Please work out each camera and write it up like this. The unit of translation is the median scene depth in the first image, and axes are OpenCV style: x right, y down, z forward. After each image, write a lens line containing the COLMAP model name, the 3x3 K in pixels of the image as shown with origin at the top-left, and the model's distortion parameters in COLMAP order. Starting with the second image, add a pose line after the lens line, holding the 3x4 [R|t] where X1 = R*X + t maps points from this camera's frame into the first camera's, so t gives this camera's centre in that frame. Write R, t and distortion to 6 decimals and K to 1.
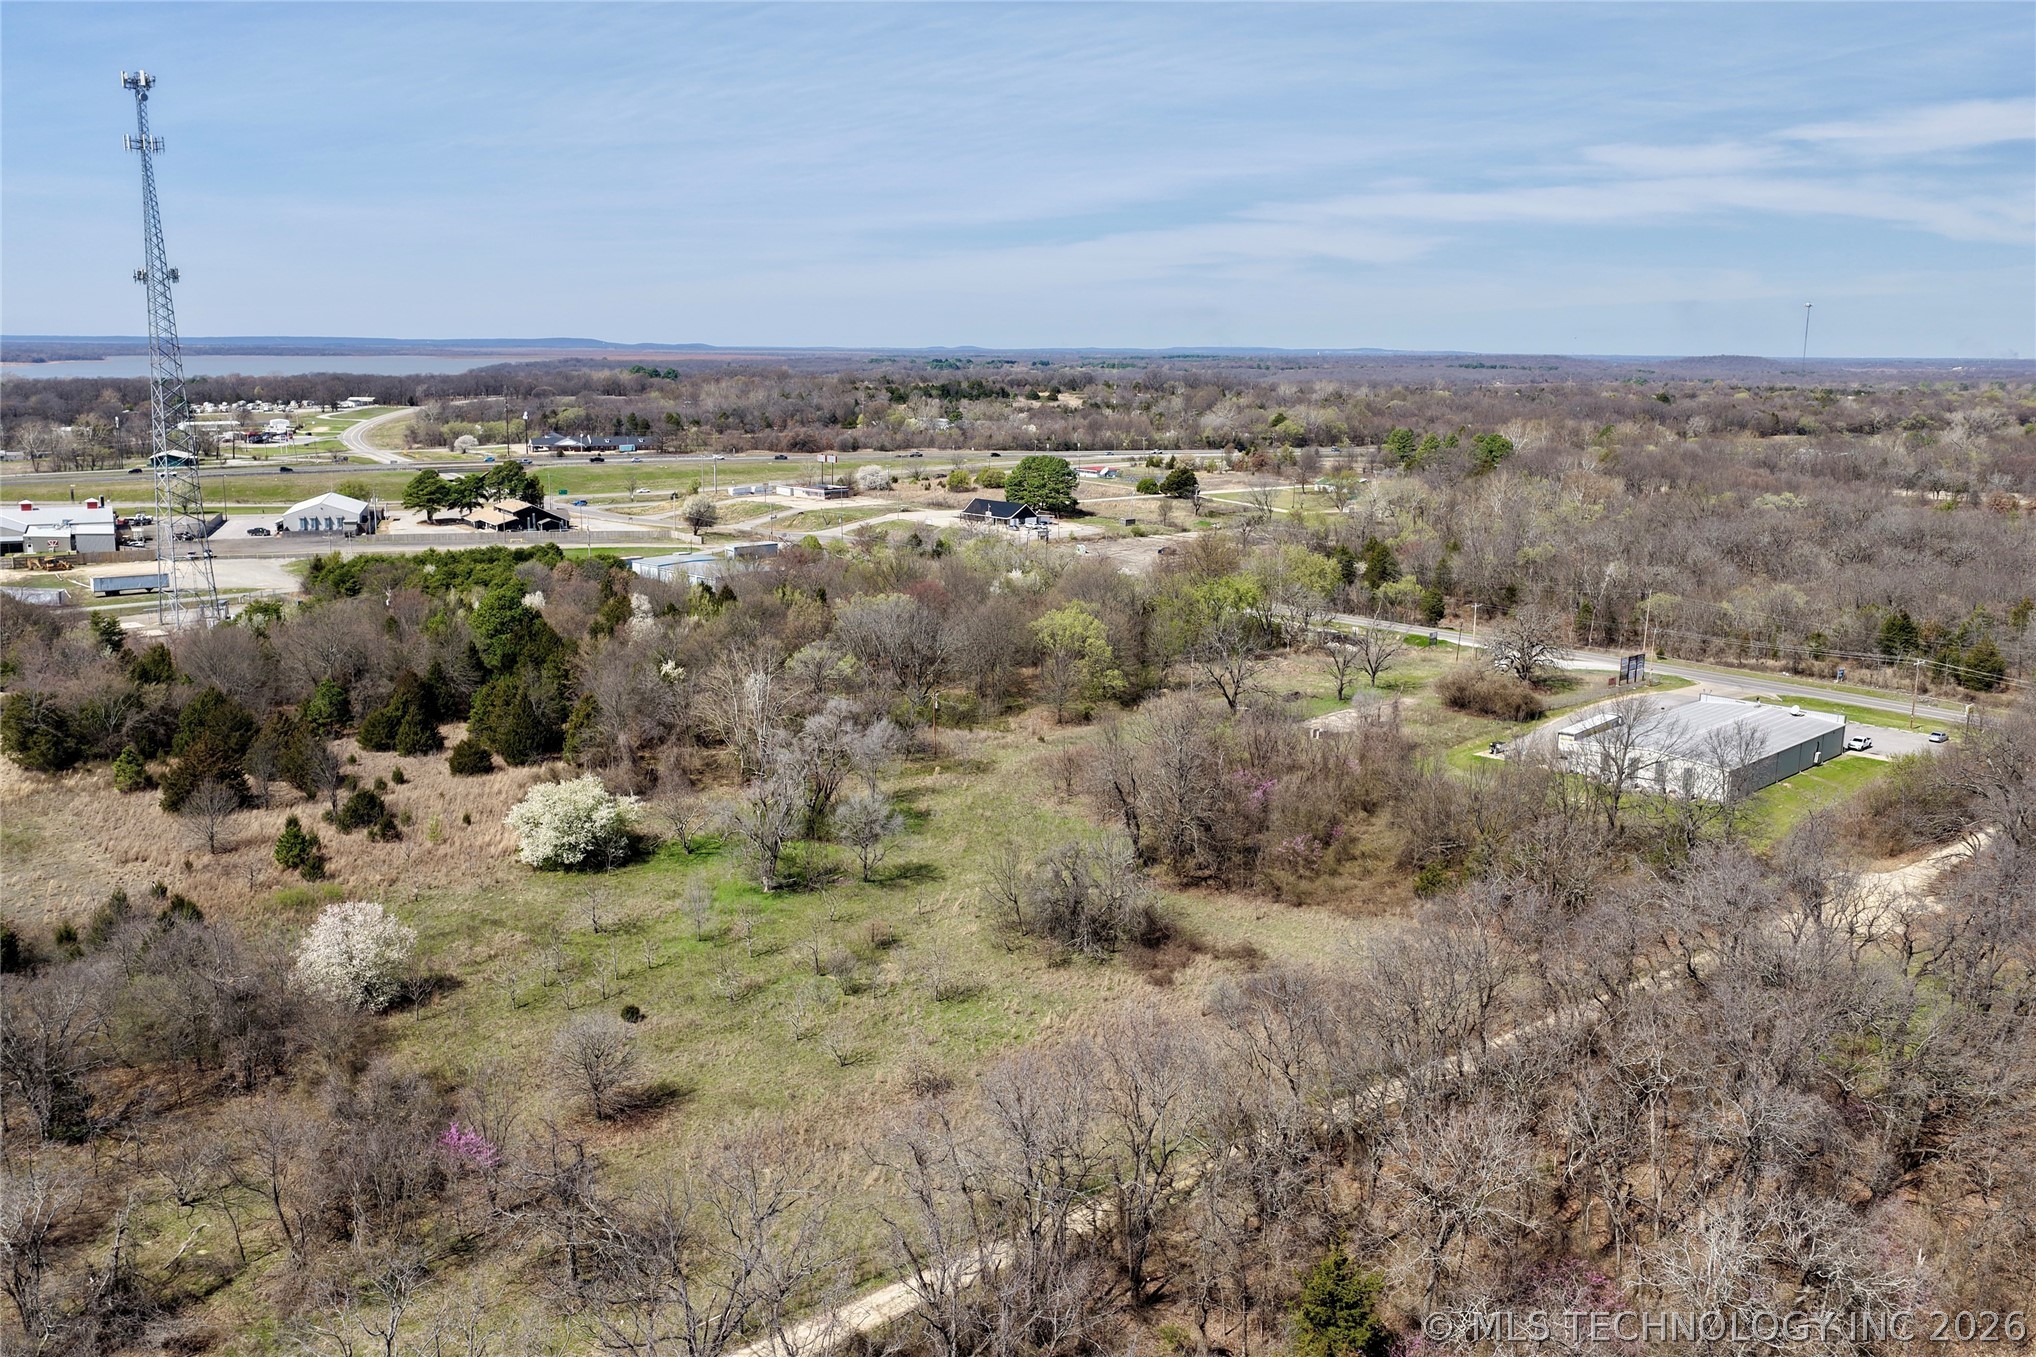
lens RADIAL K [[1680.5, 0, 1022.4], [0, 1680.5, 677.0], [0, 0, 1]] dist [-0.015367, 0.035918]
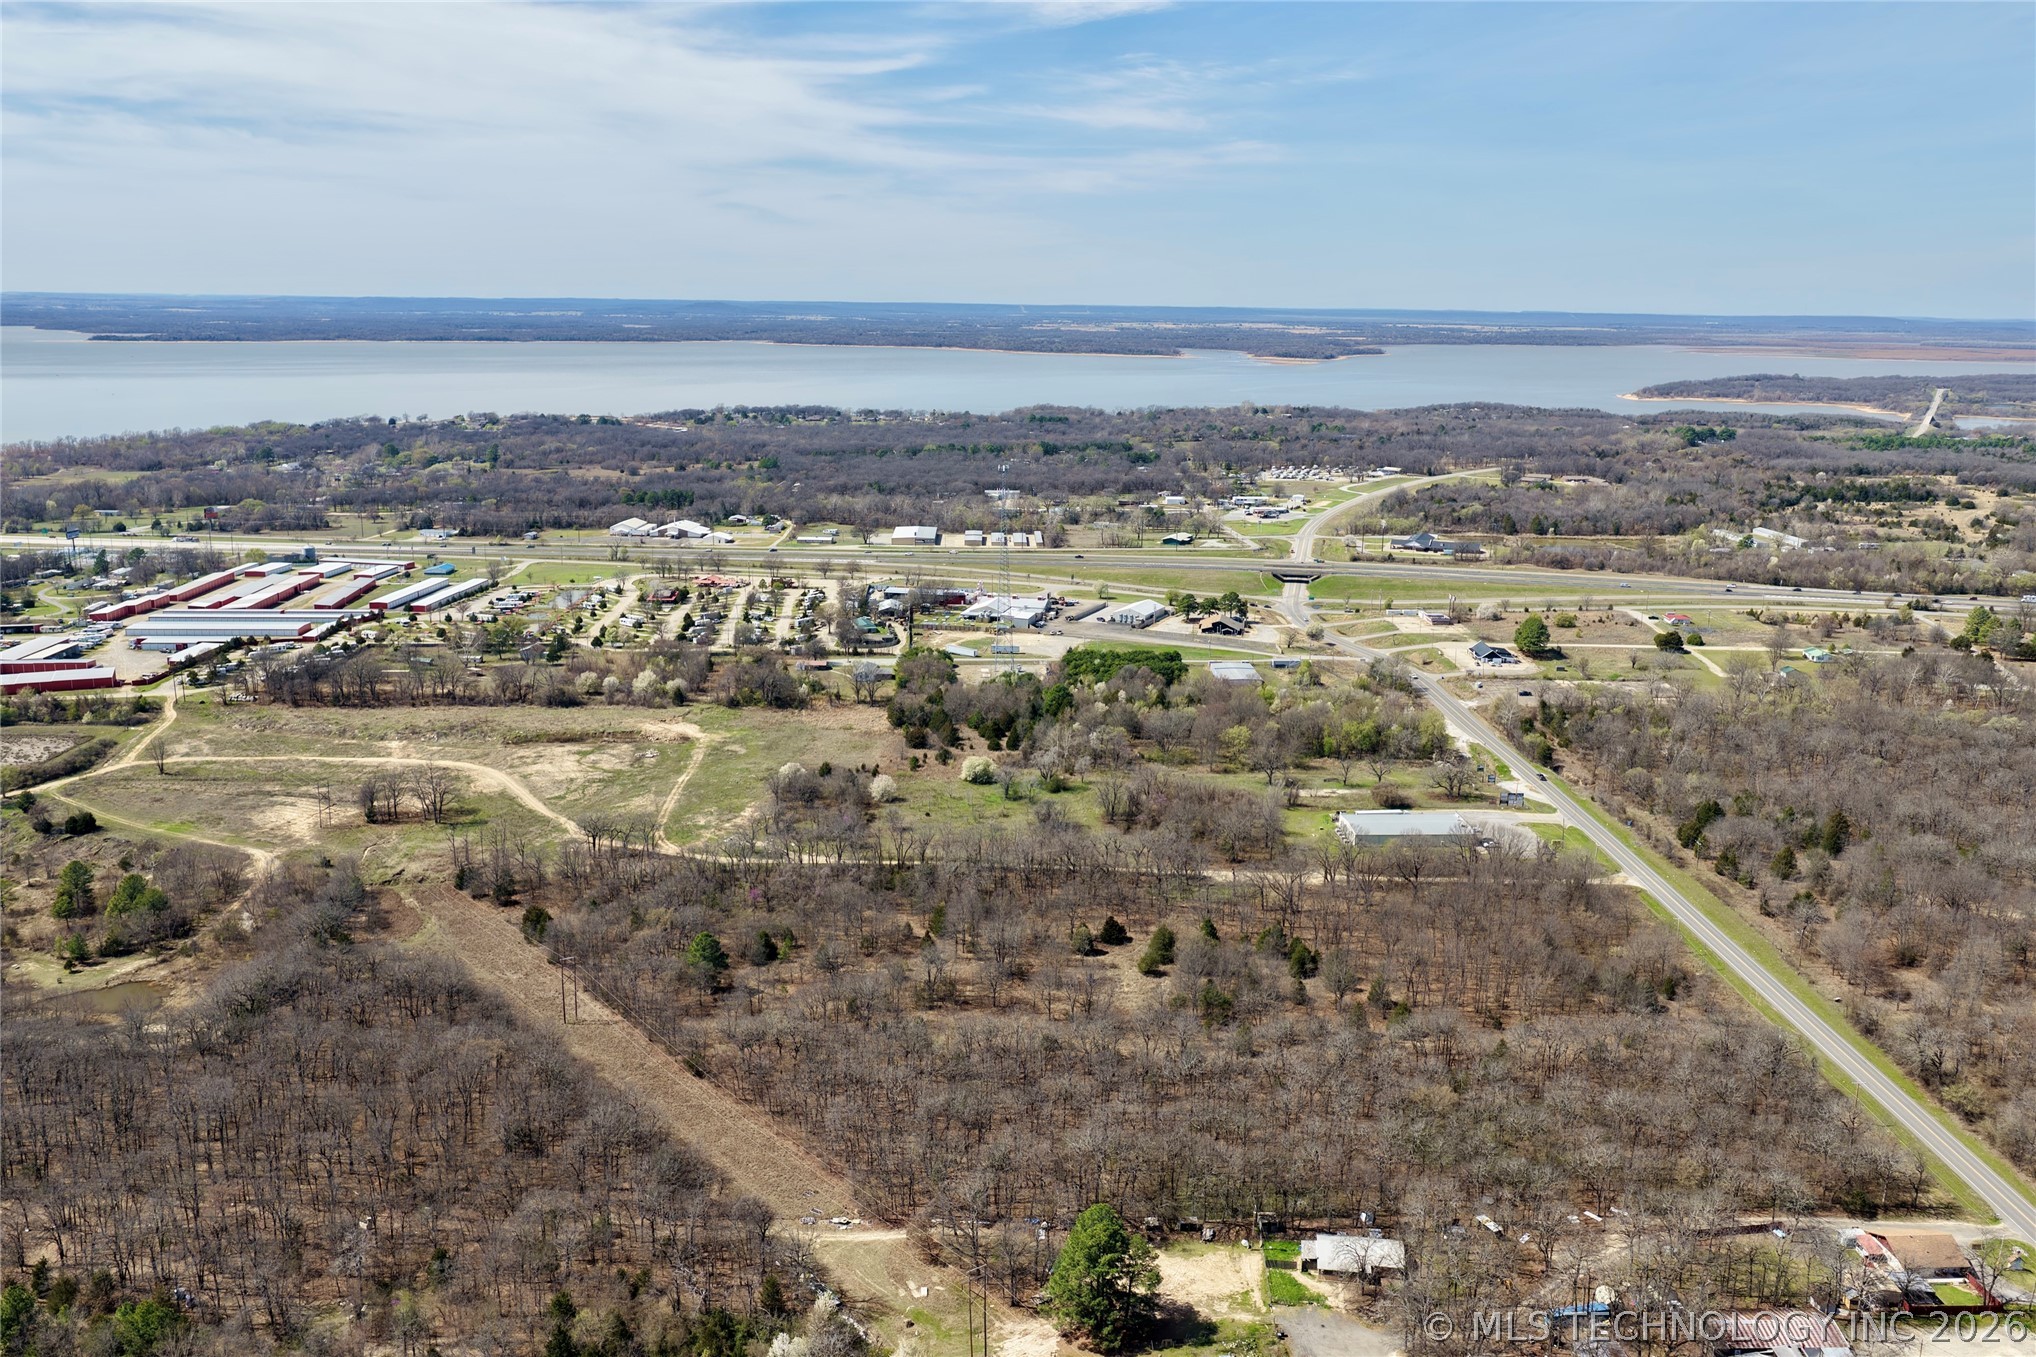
lens RADIAL K [[1680.5, 0, 1022.4], [0, 1680.5, 677.0], [0, 0, 1]] dist [-0.015367, 0.035918]
pose [[0.744563, 0.146360, -0.651310, 1.474557], [-0.134127, 0.988572, 0.068818, -0.254676], [0.653939, 0.036118, 0.755685, -1.121725]]
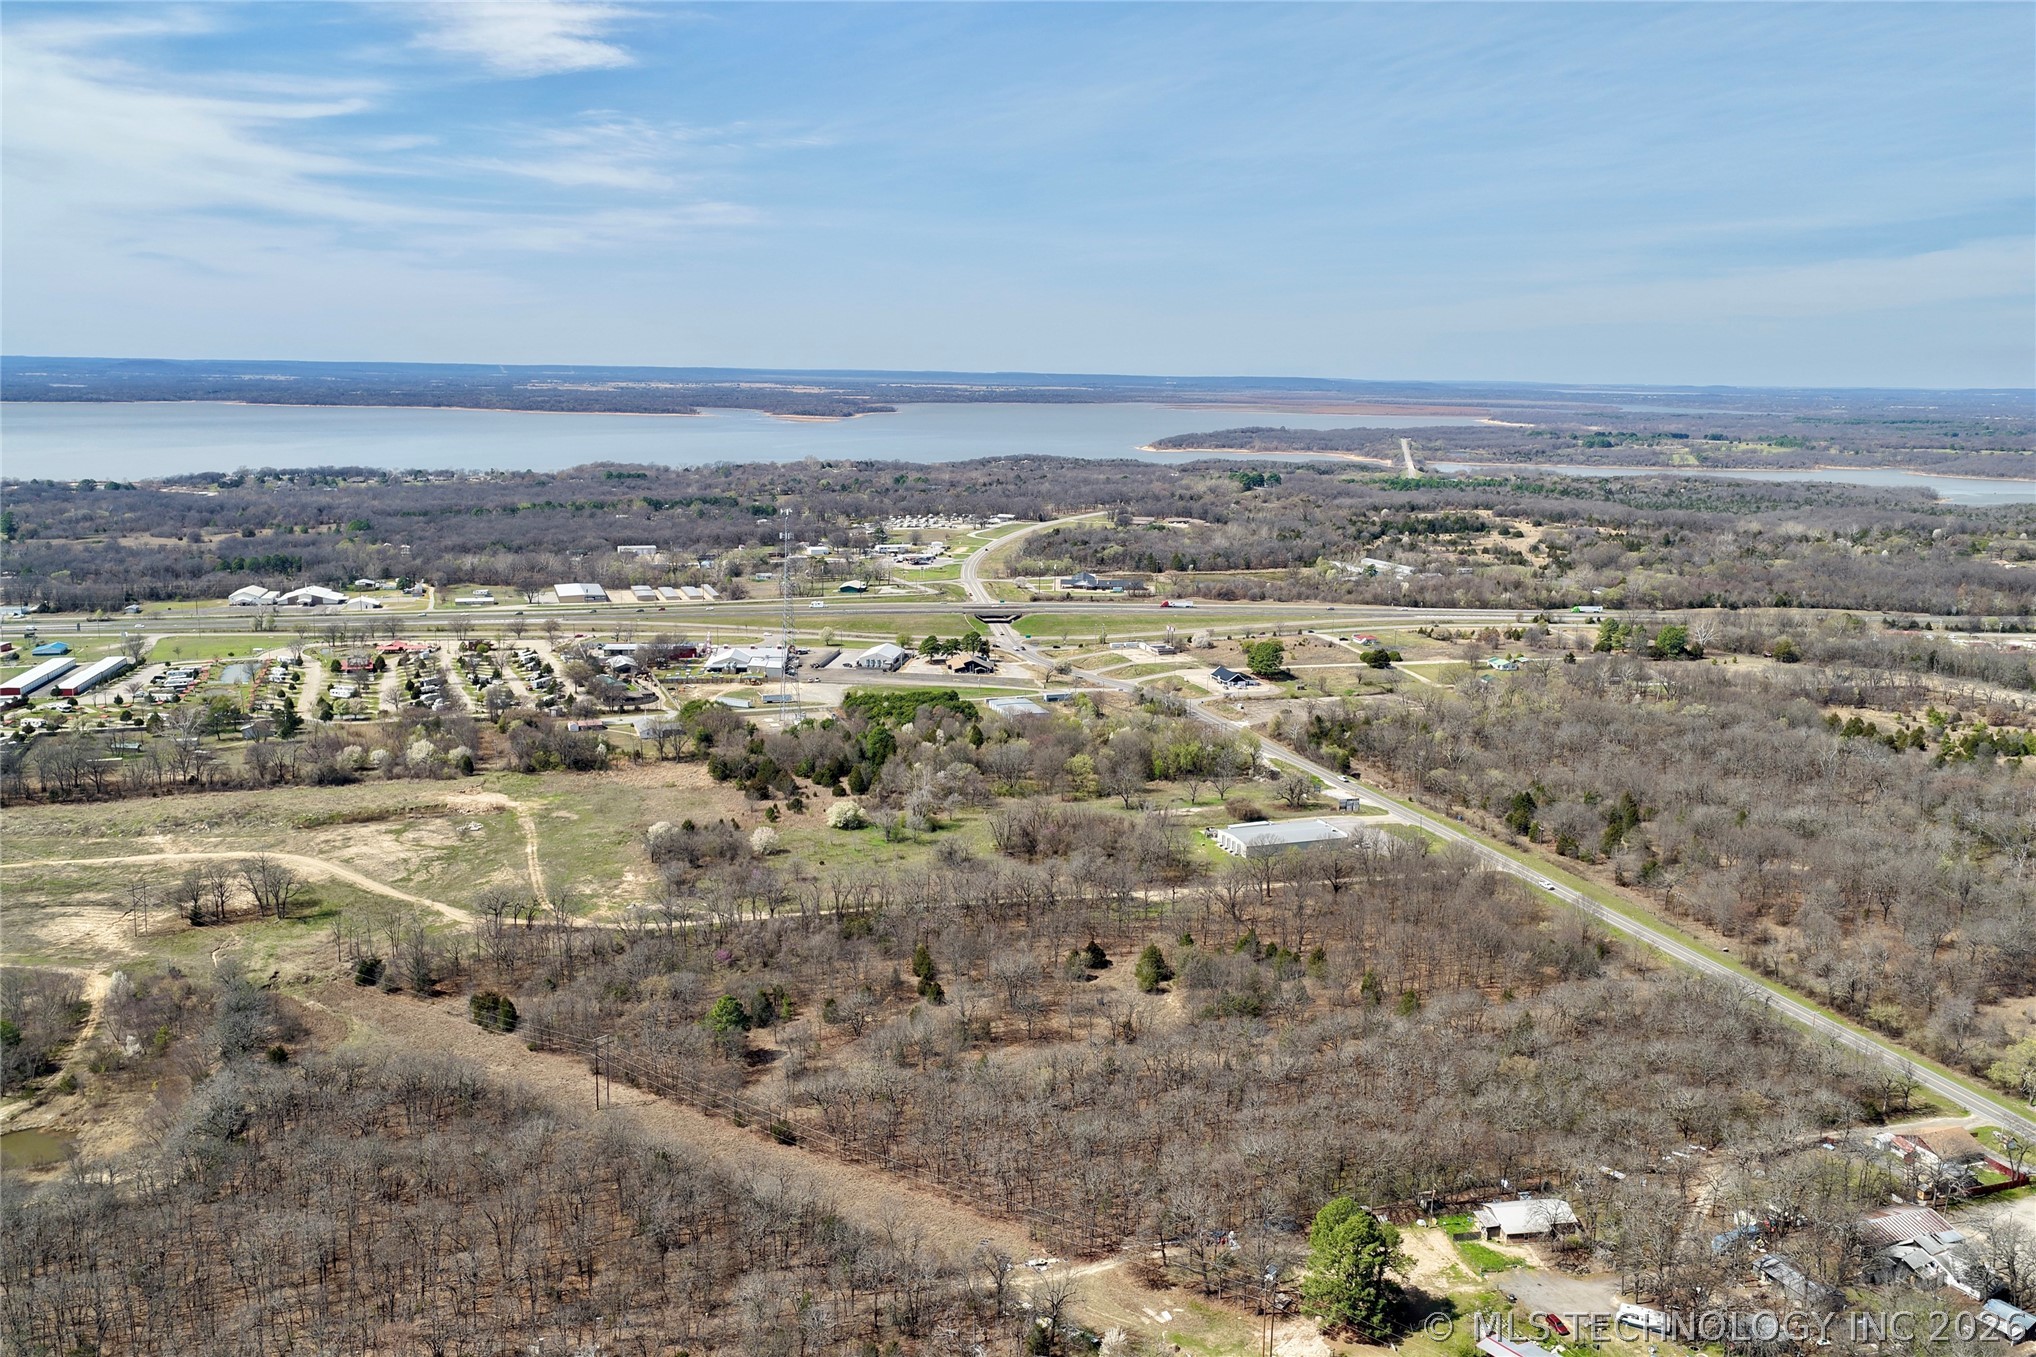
lens RADIAL K [[1680.5, 0, 1022.4], [0, 1680.5, 677.0], [0, 0, 1]] dist [-0.015367, 0.035918]
pose [[0.909353, 0.080528, -0.408157, 1.025338], [-0.087751, 0.996142, 0.001031, -0.161873], [0.406665, 0.034879, 0.912911, -1.401345]]
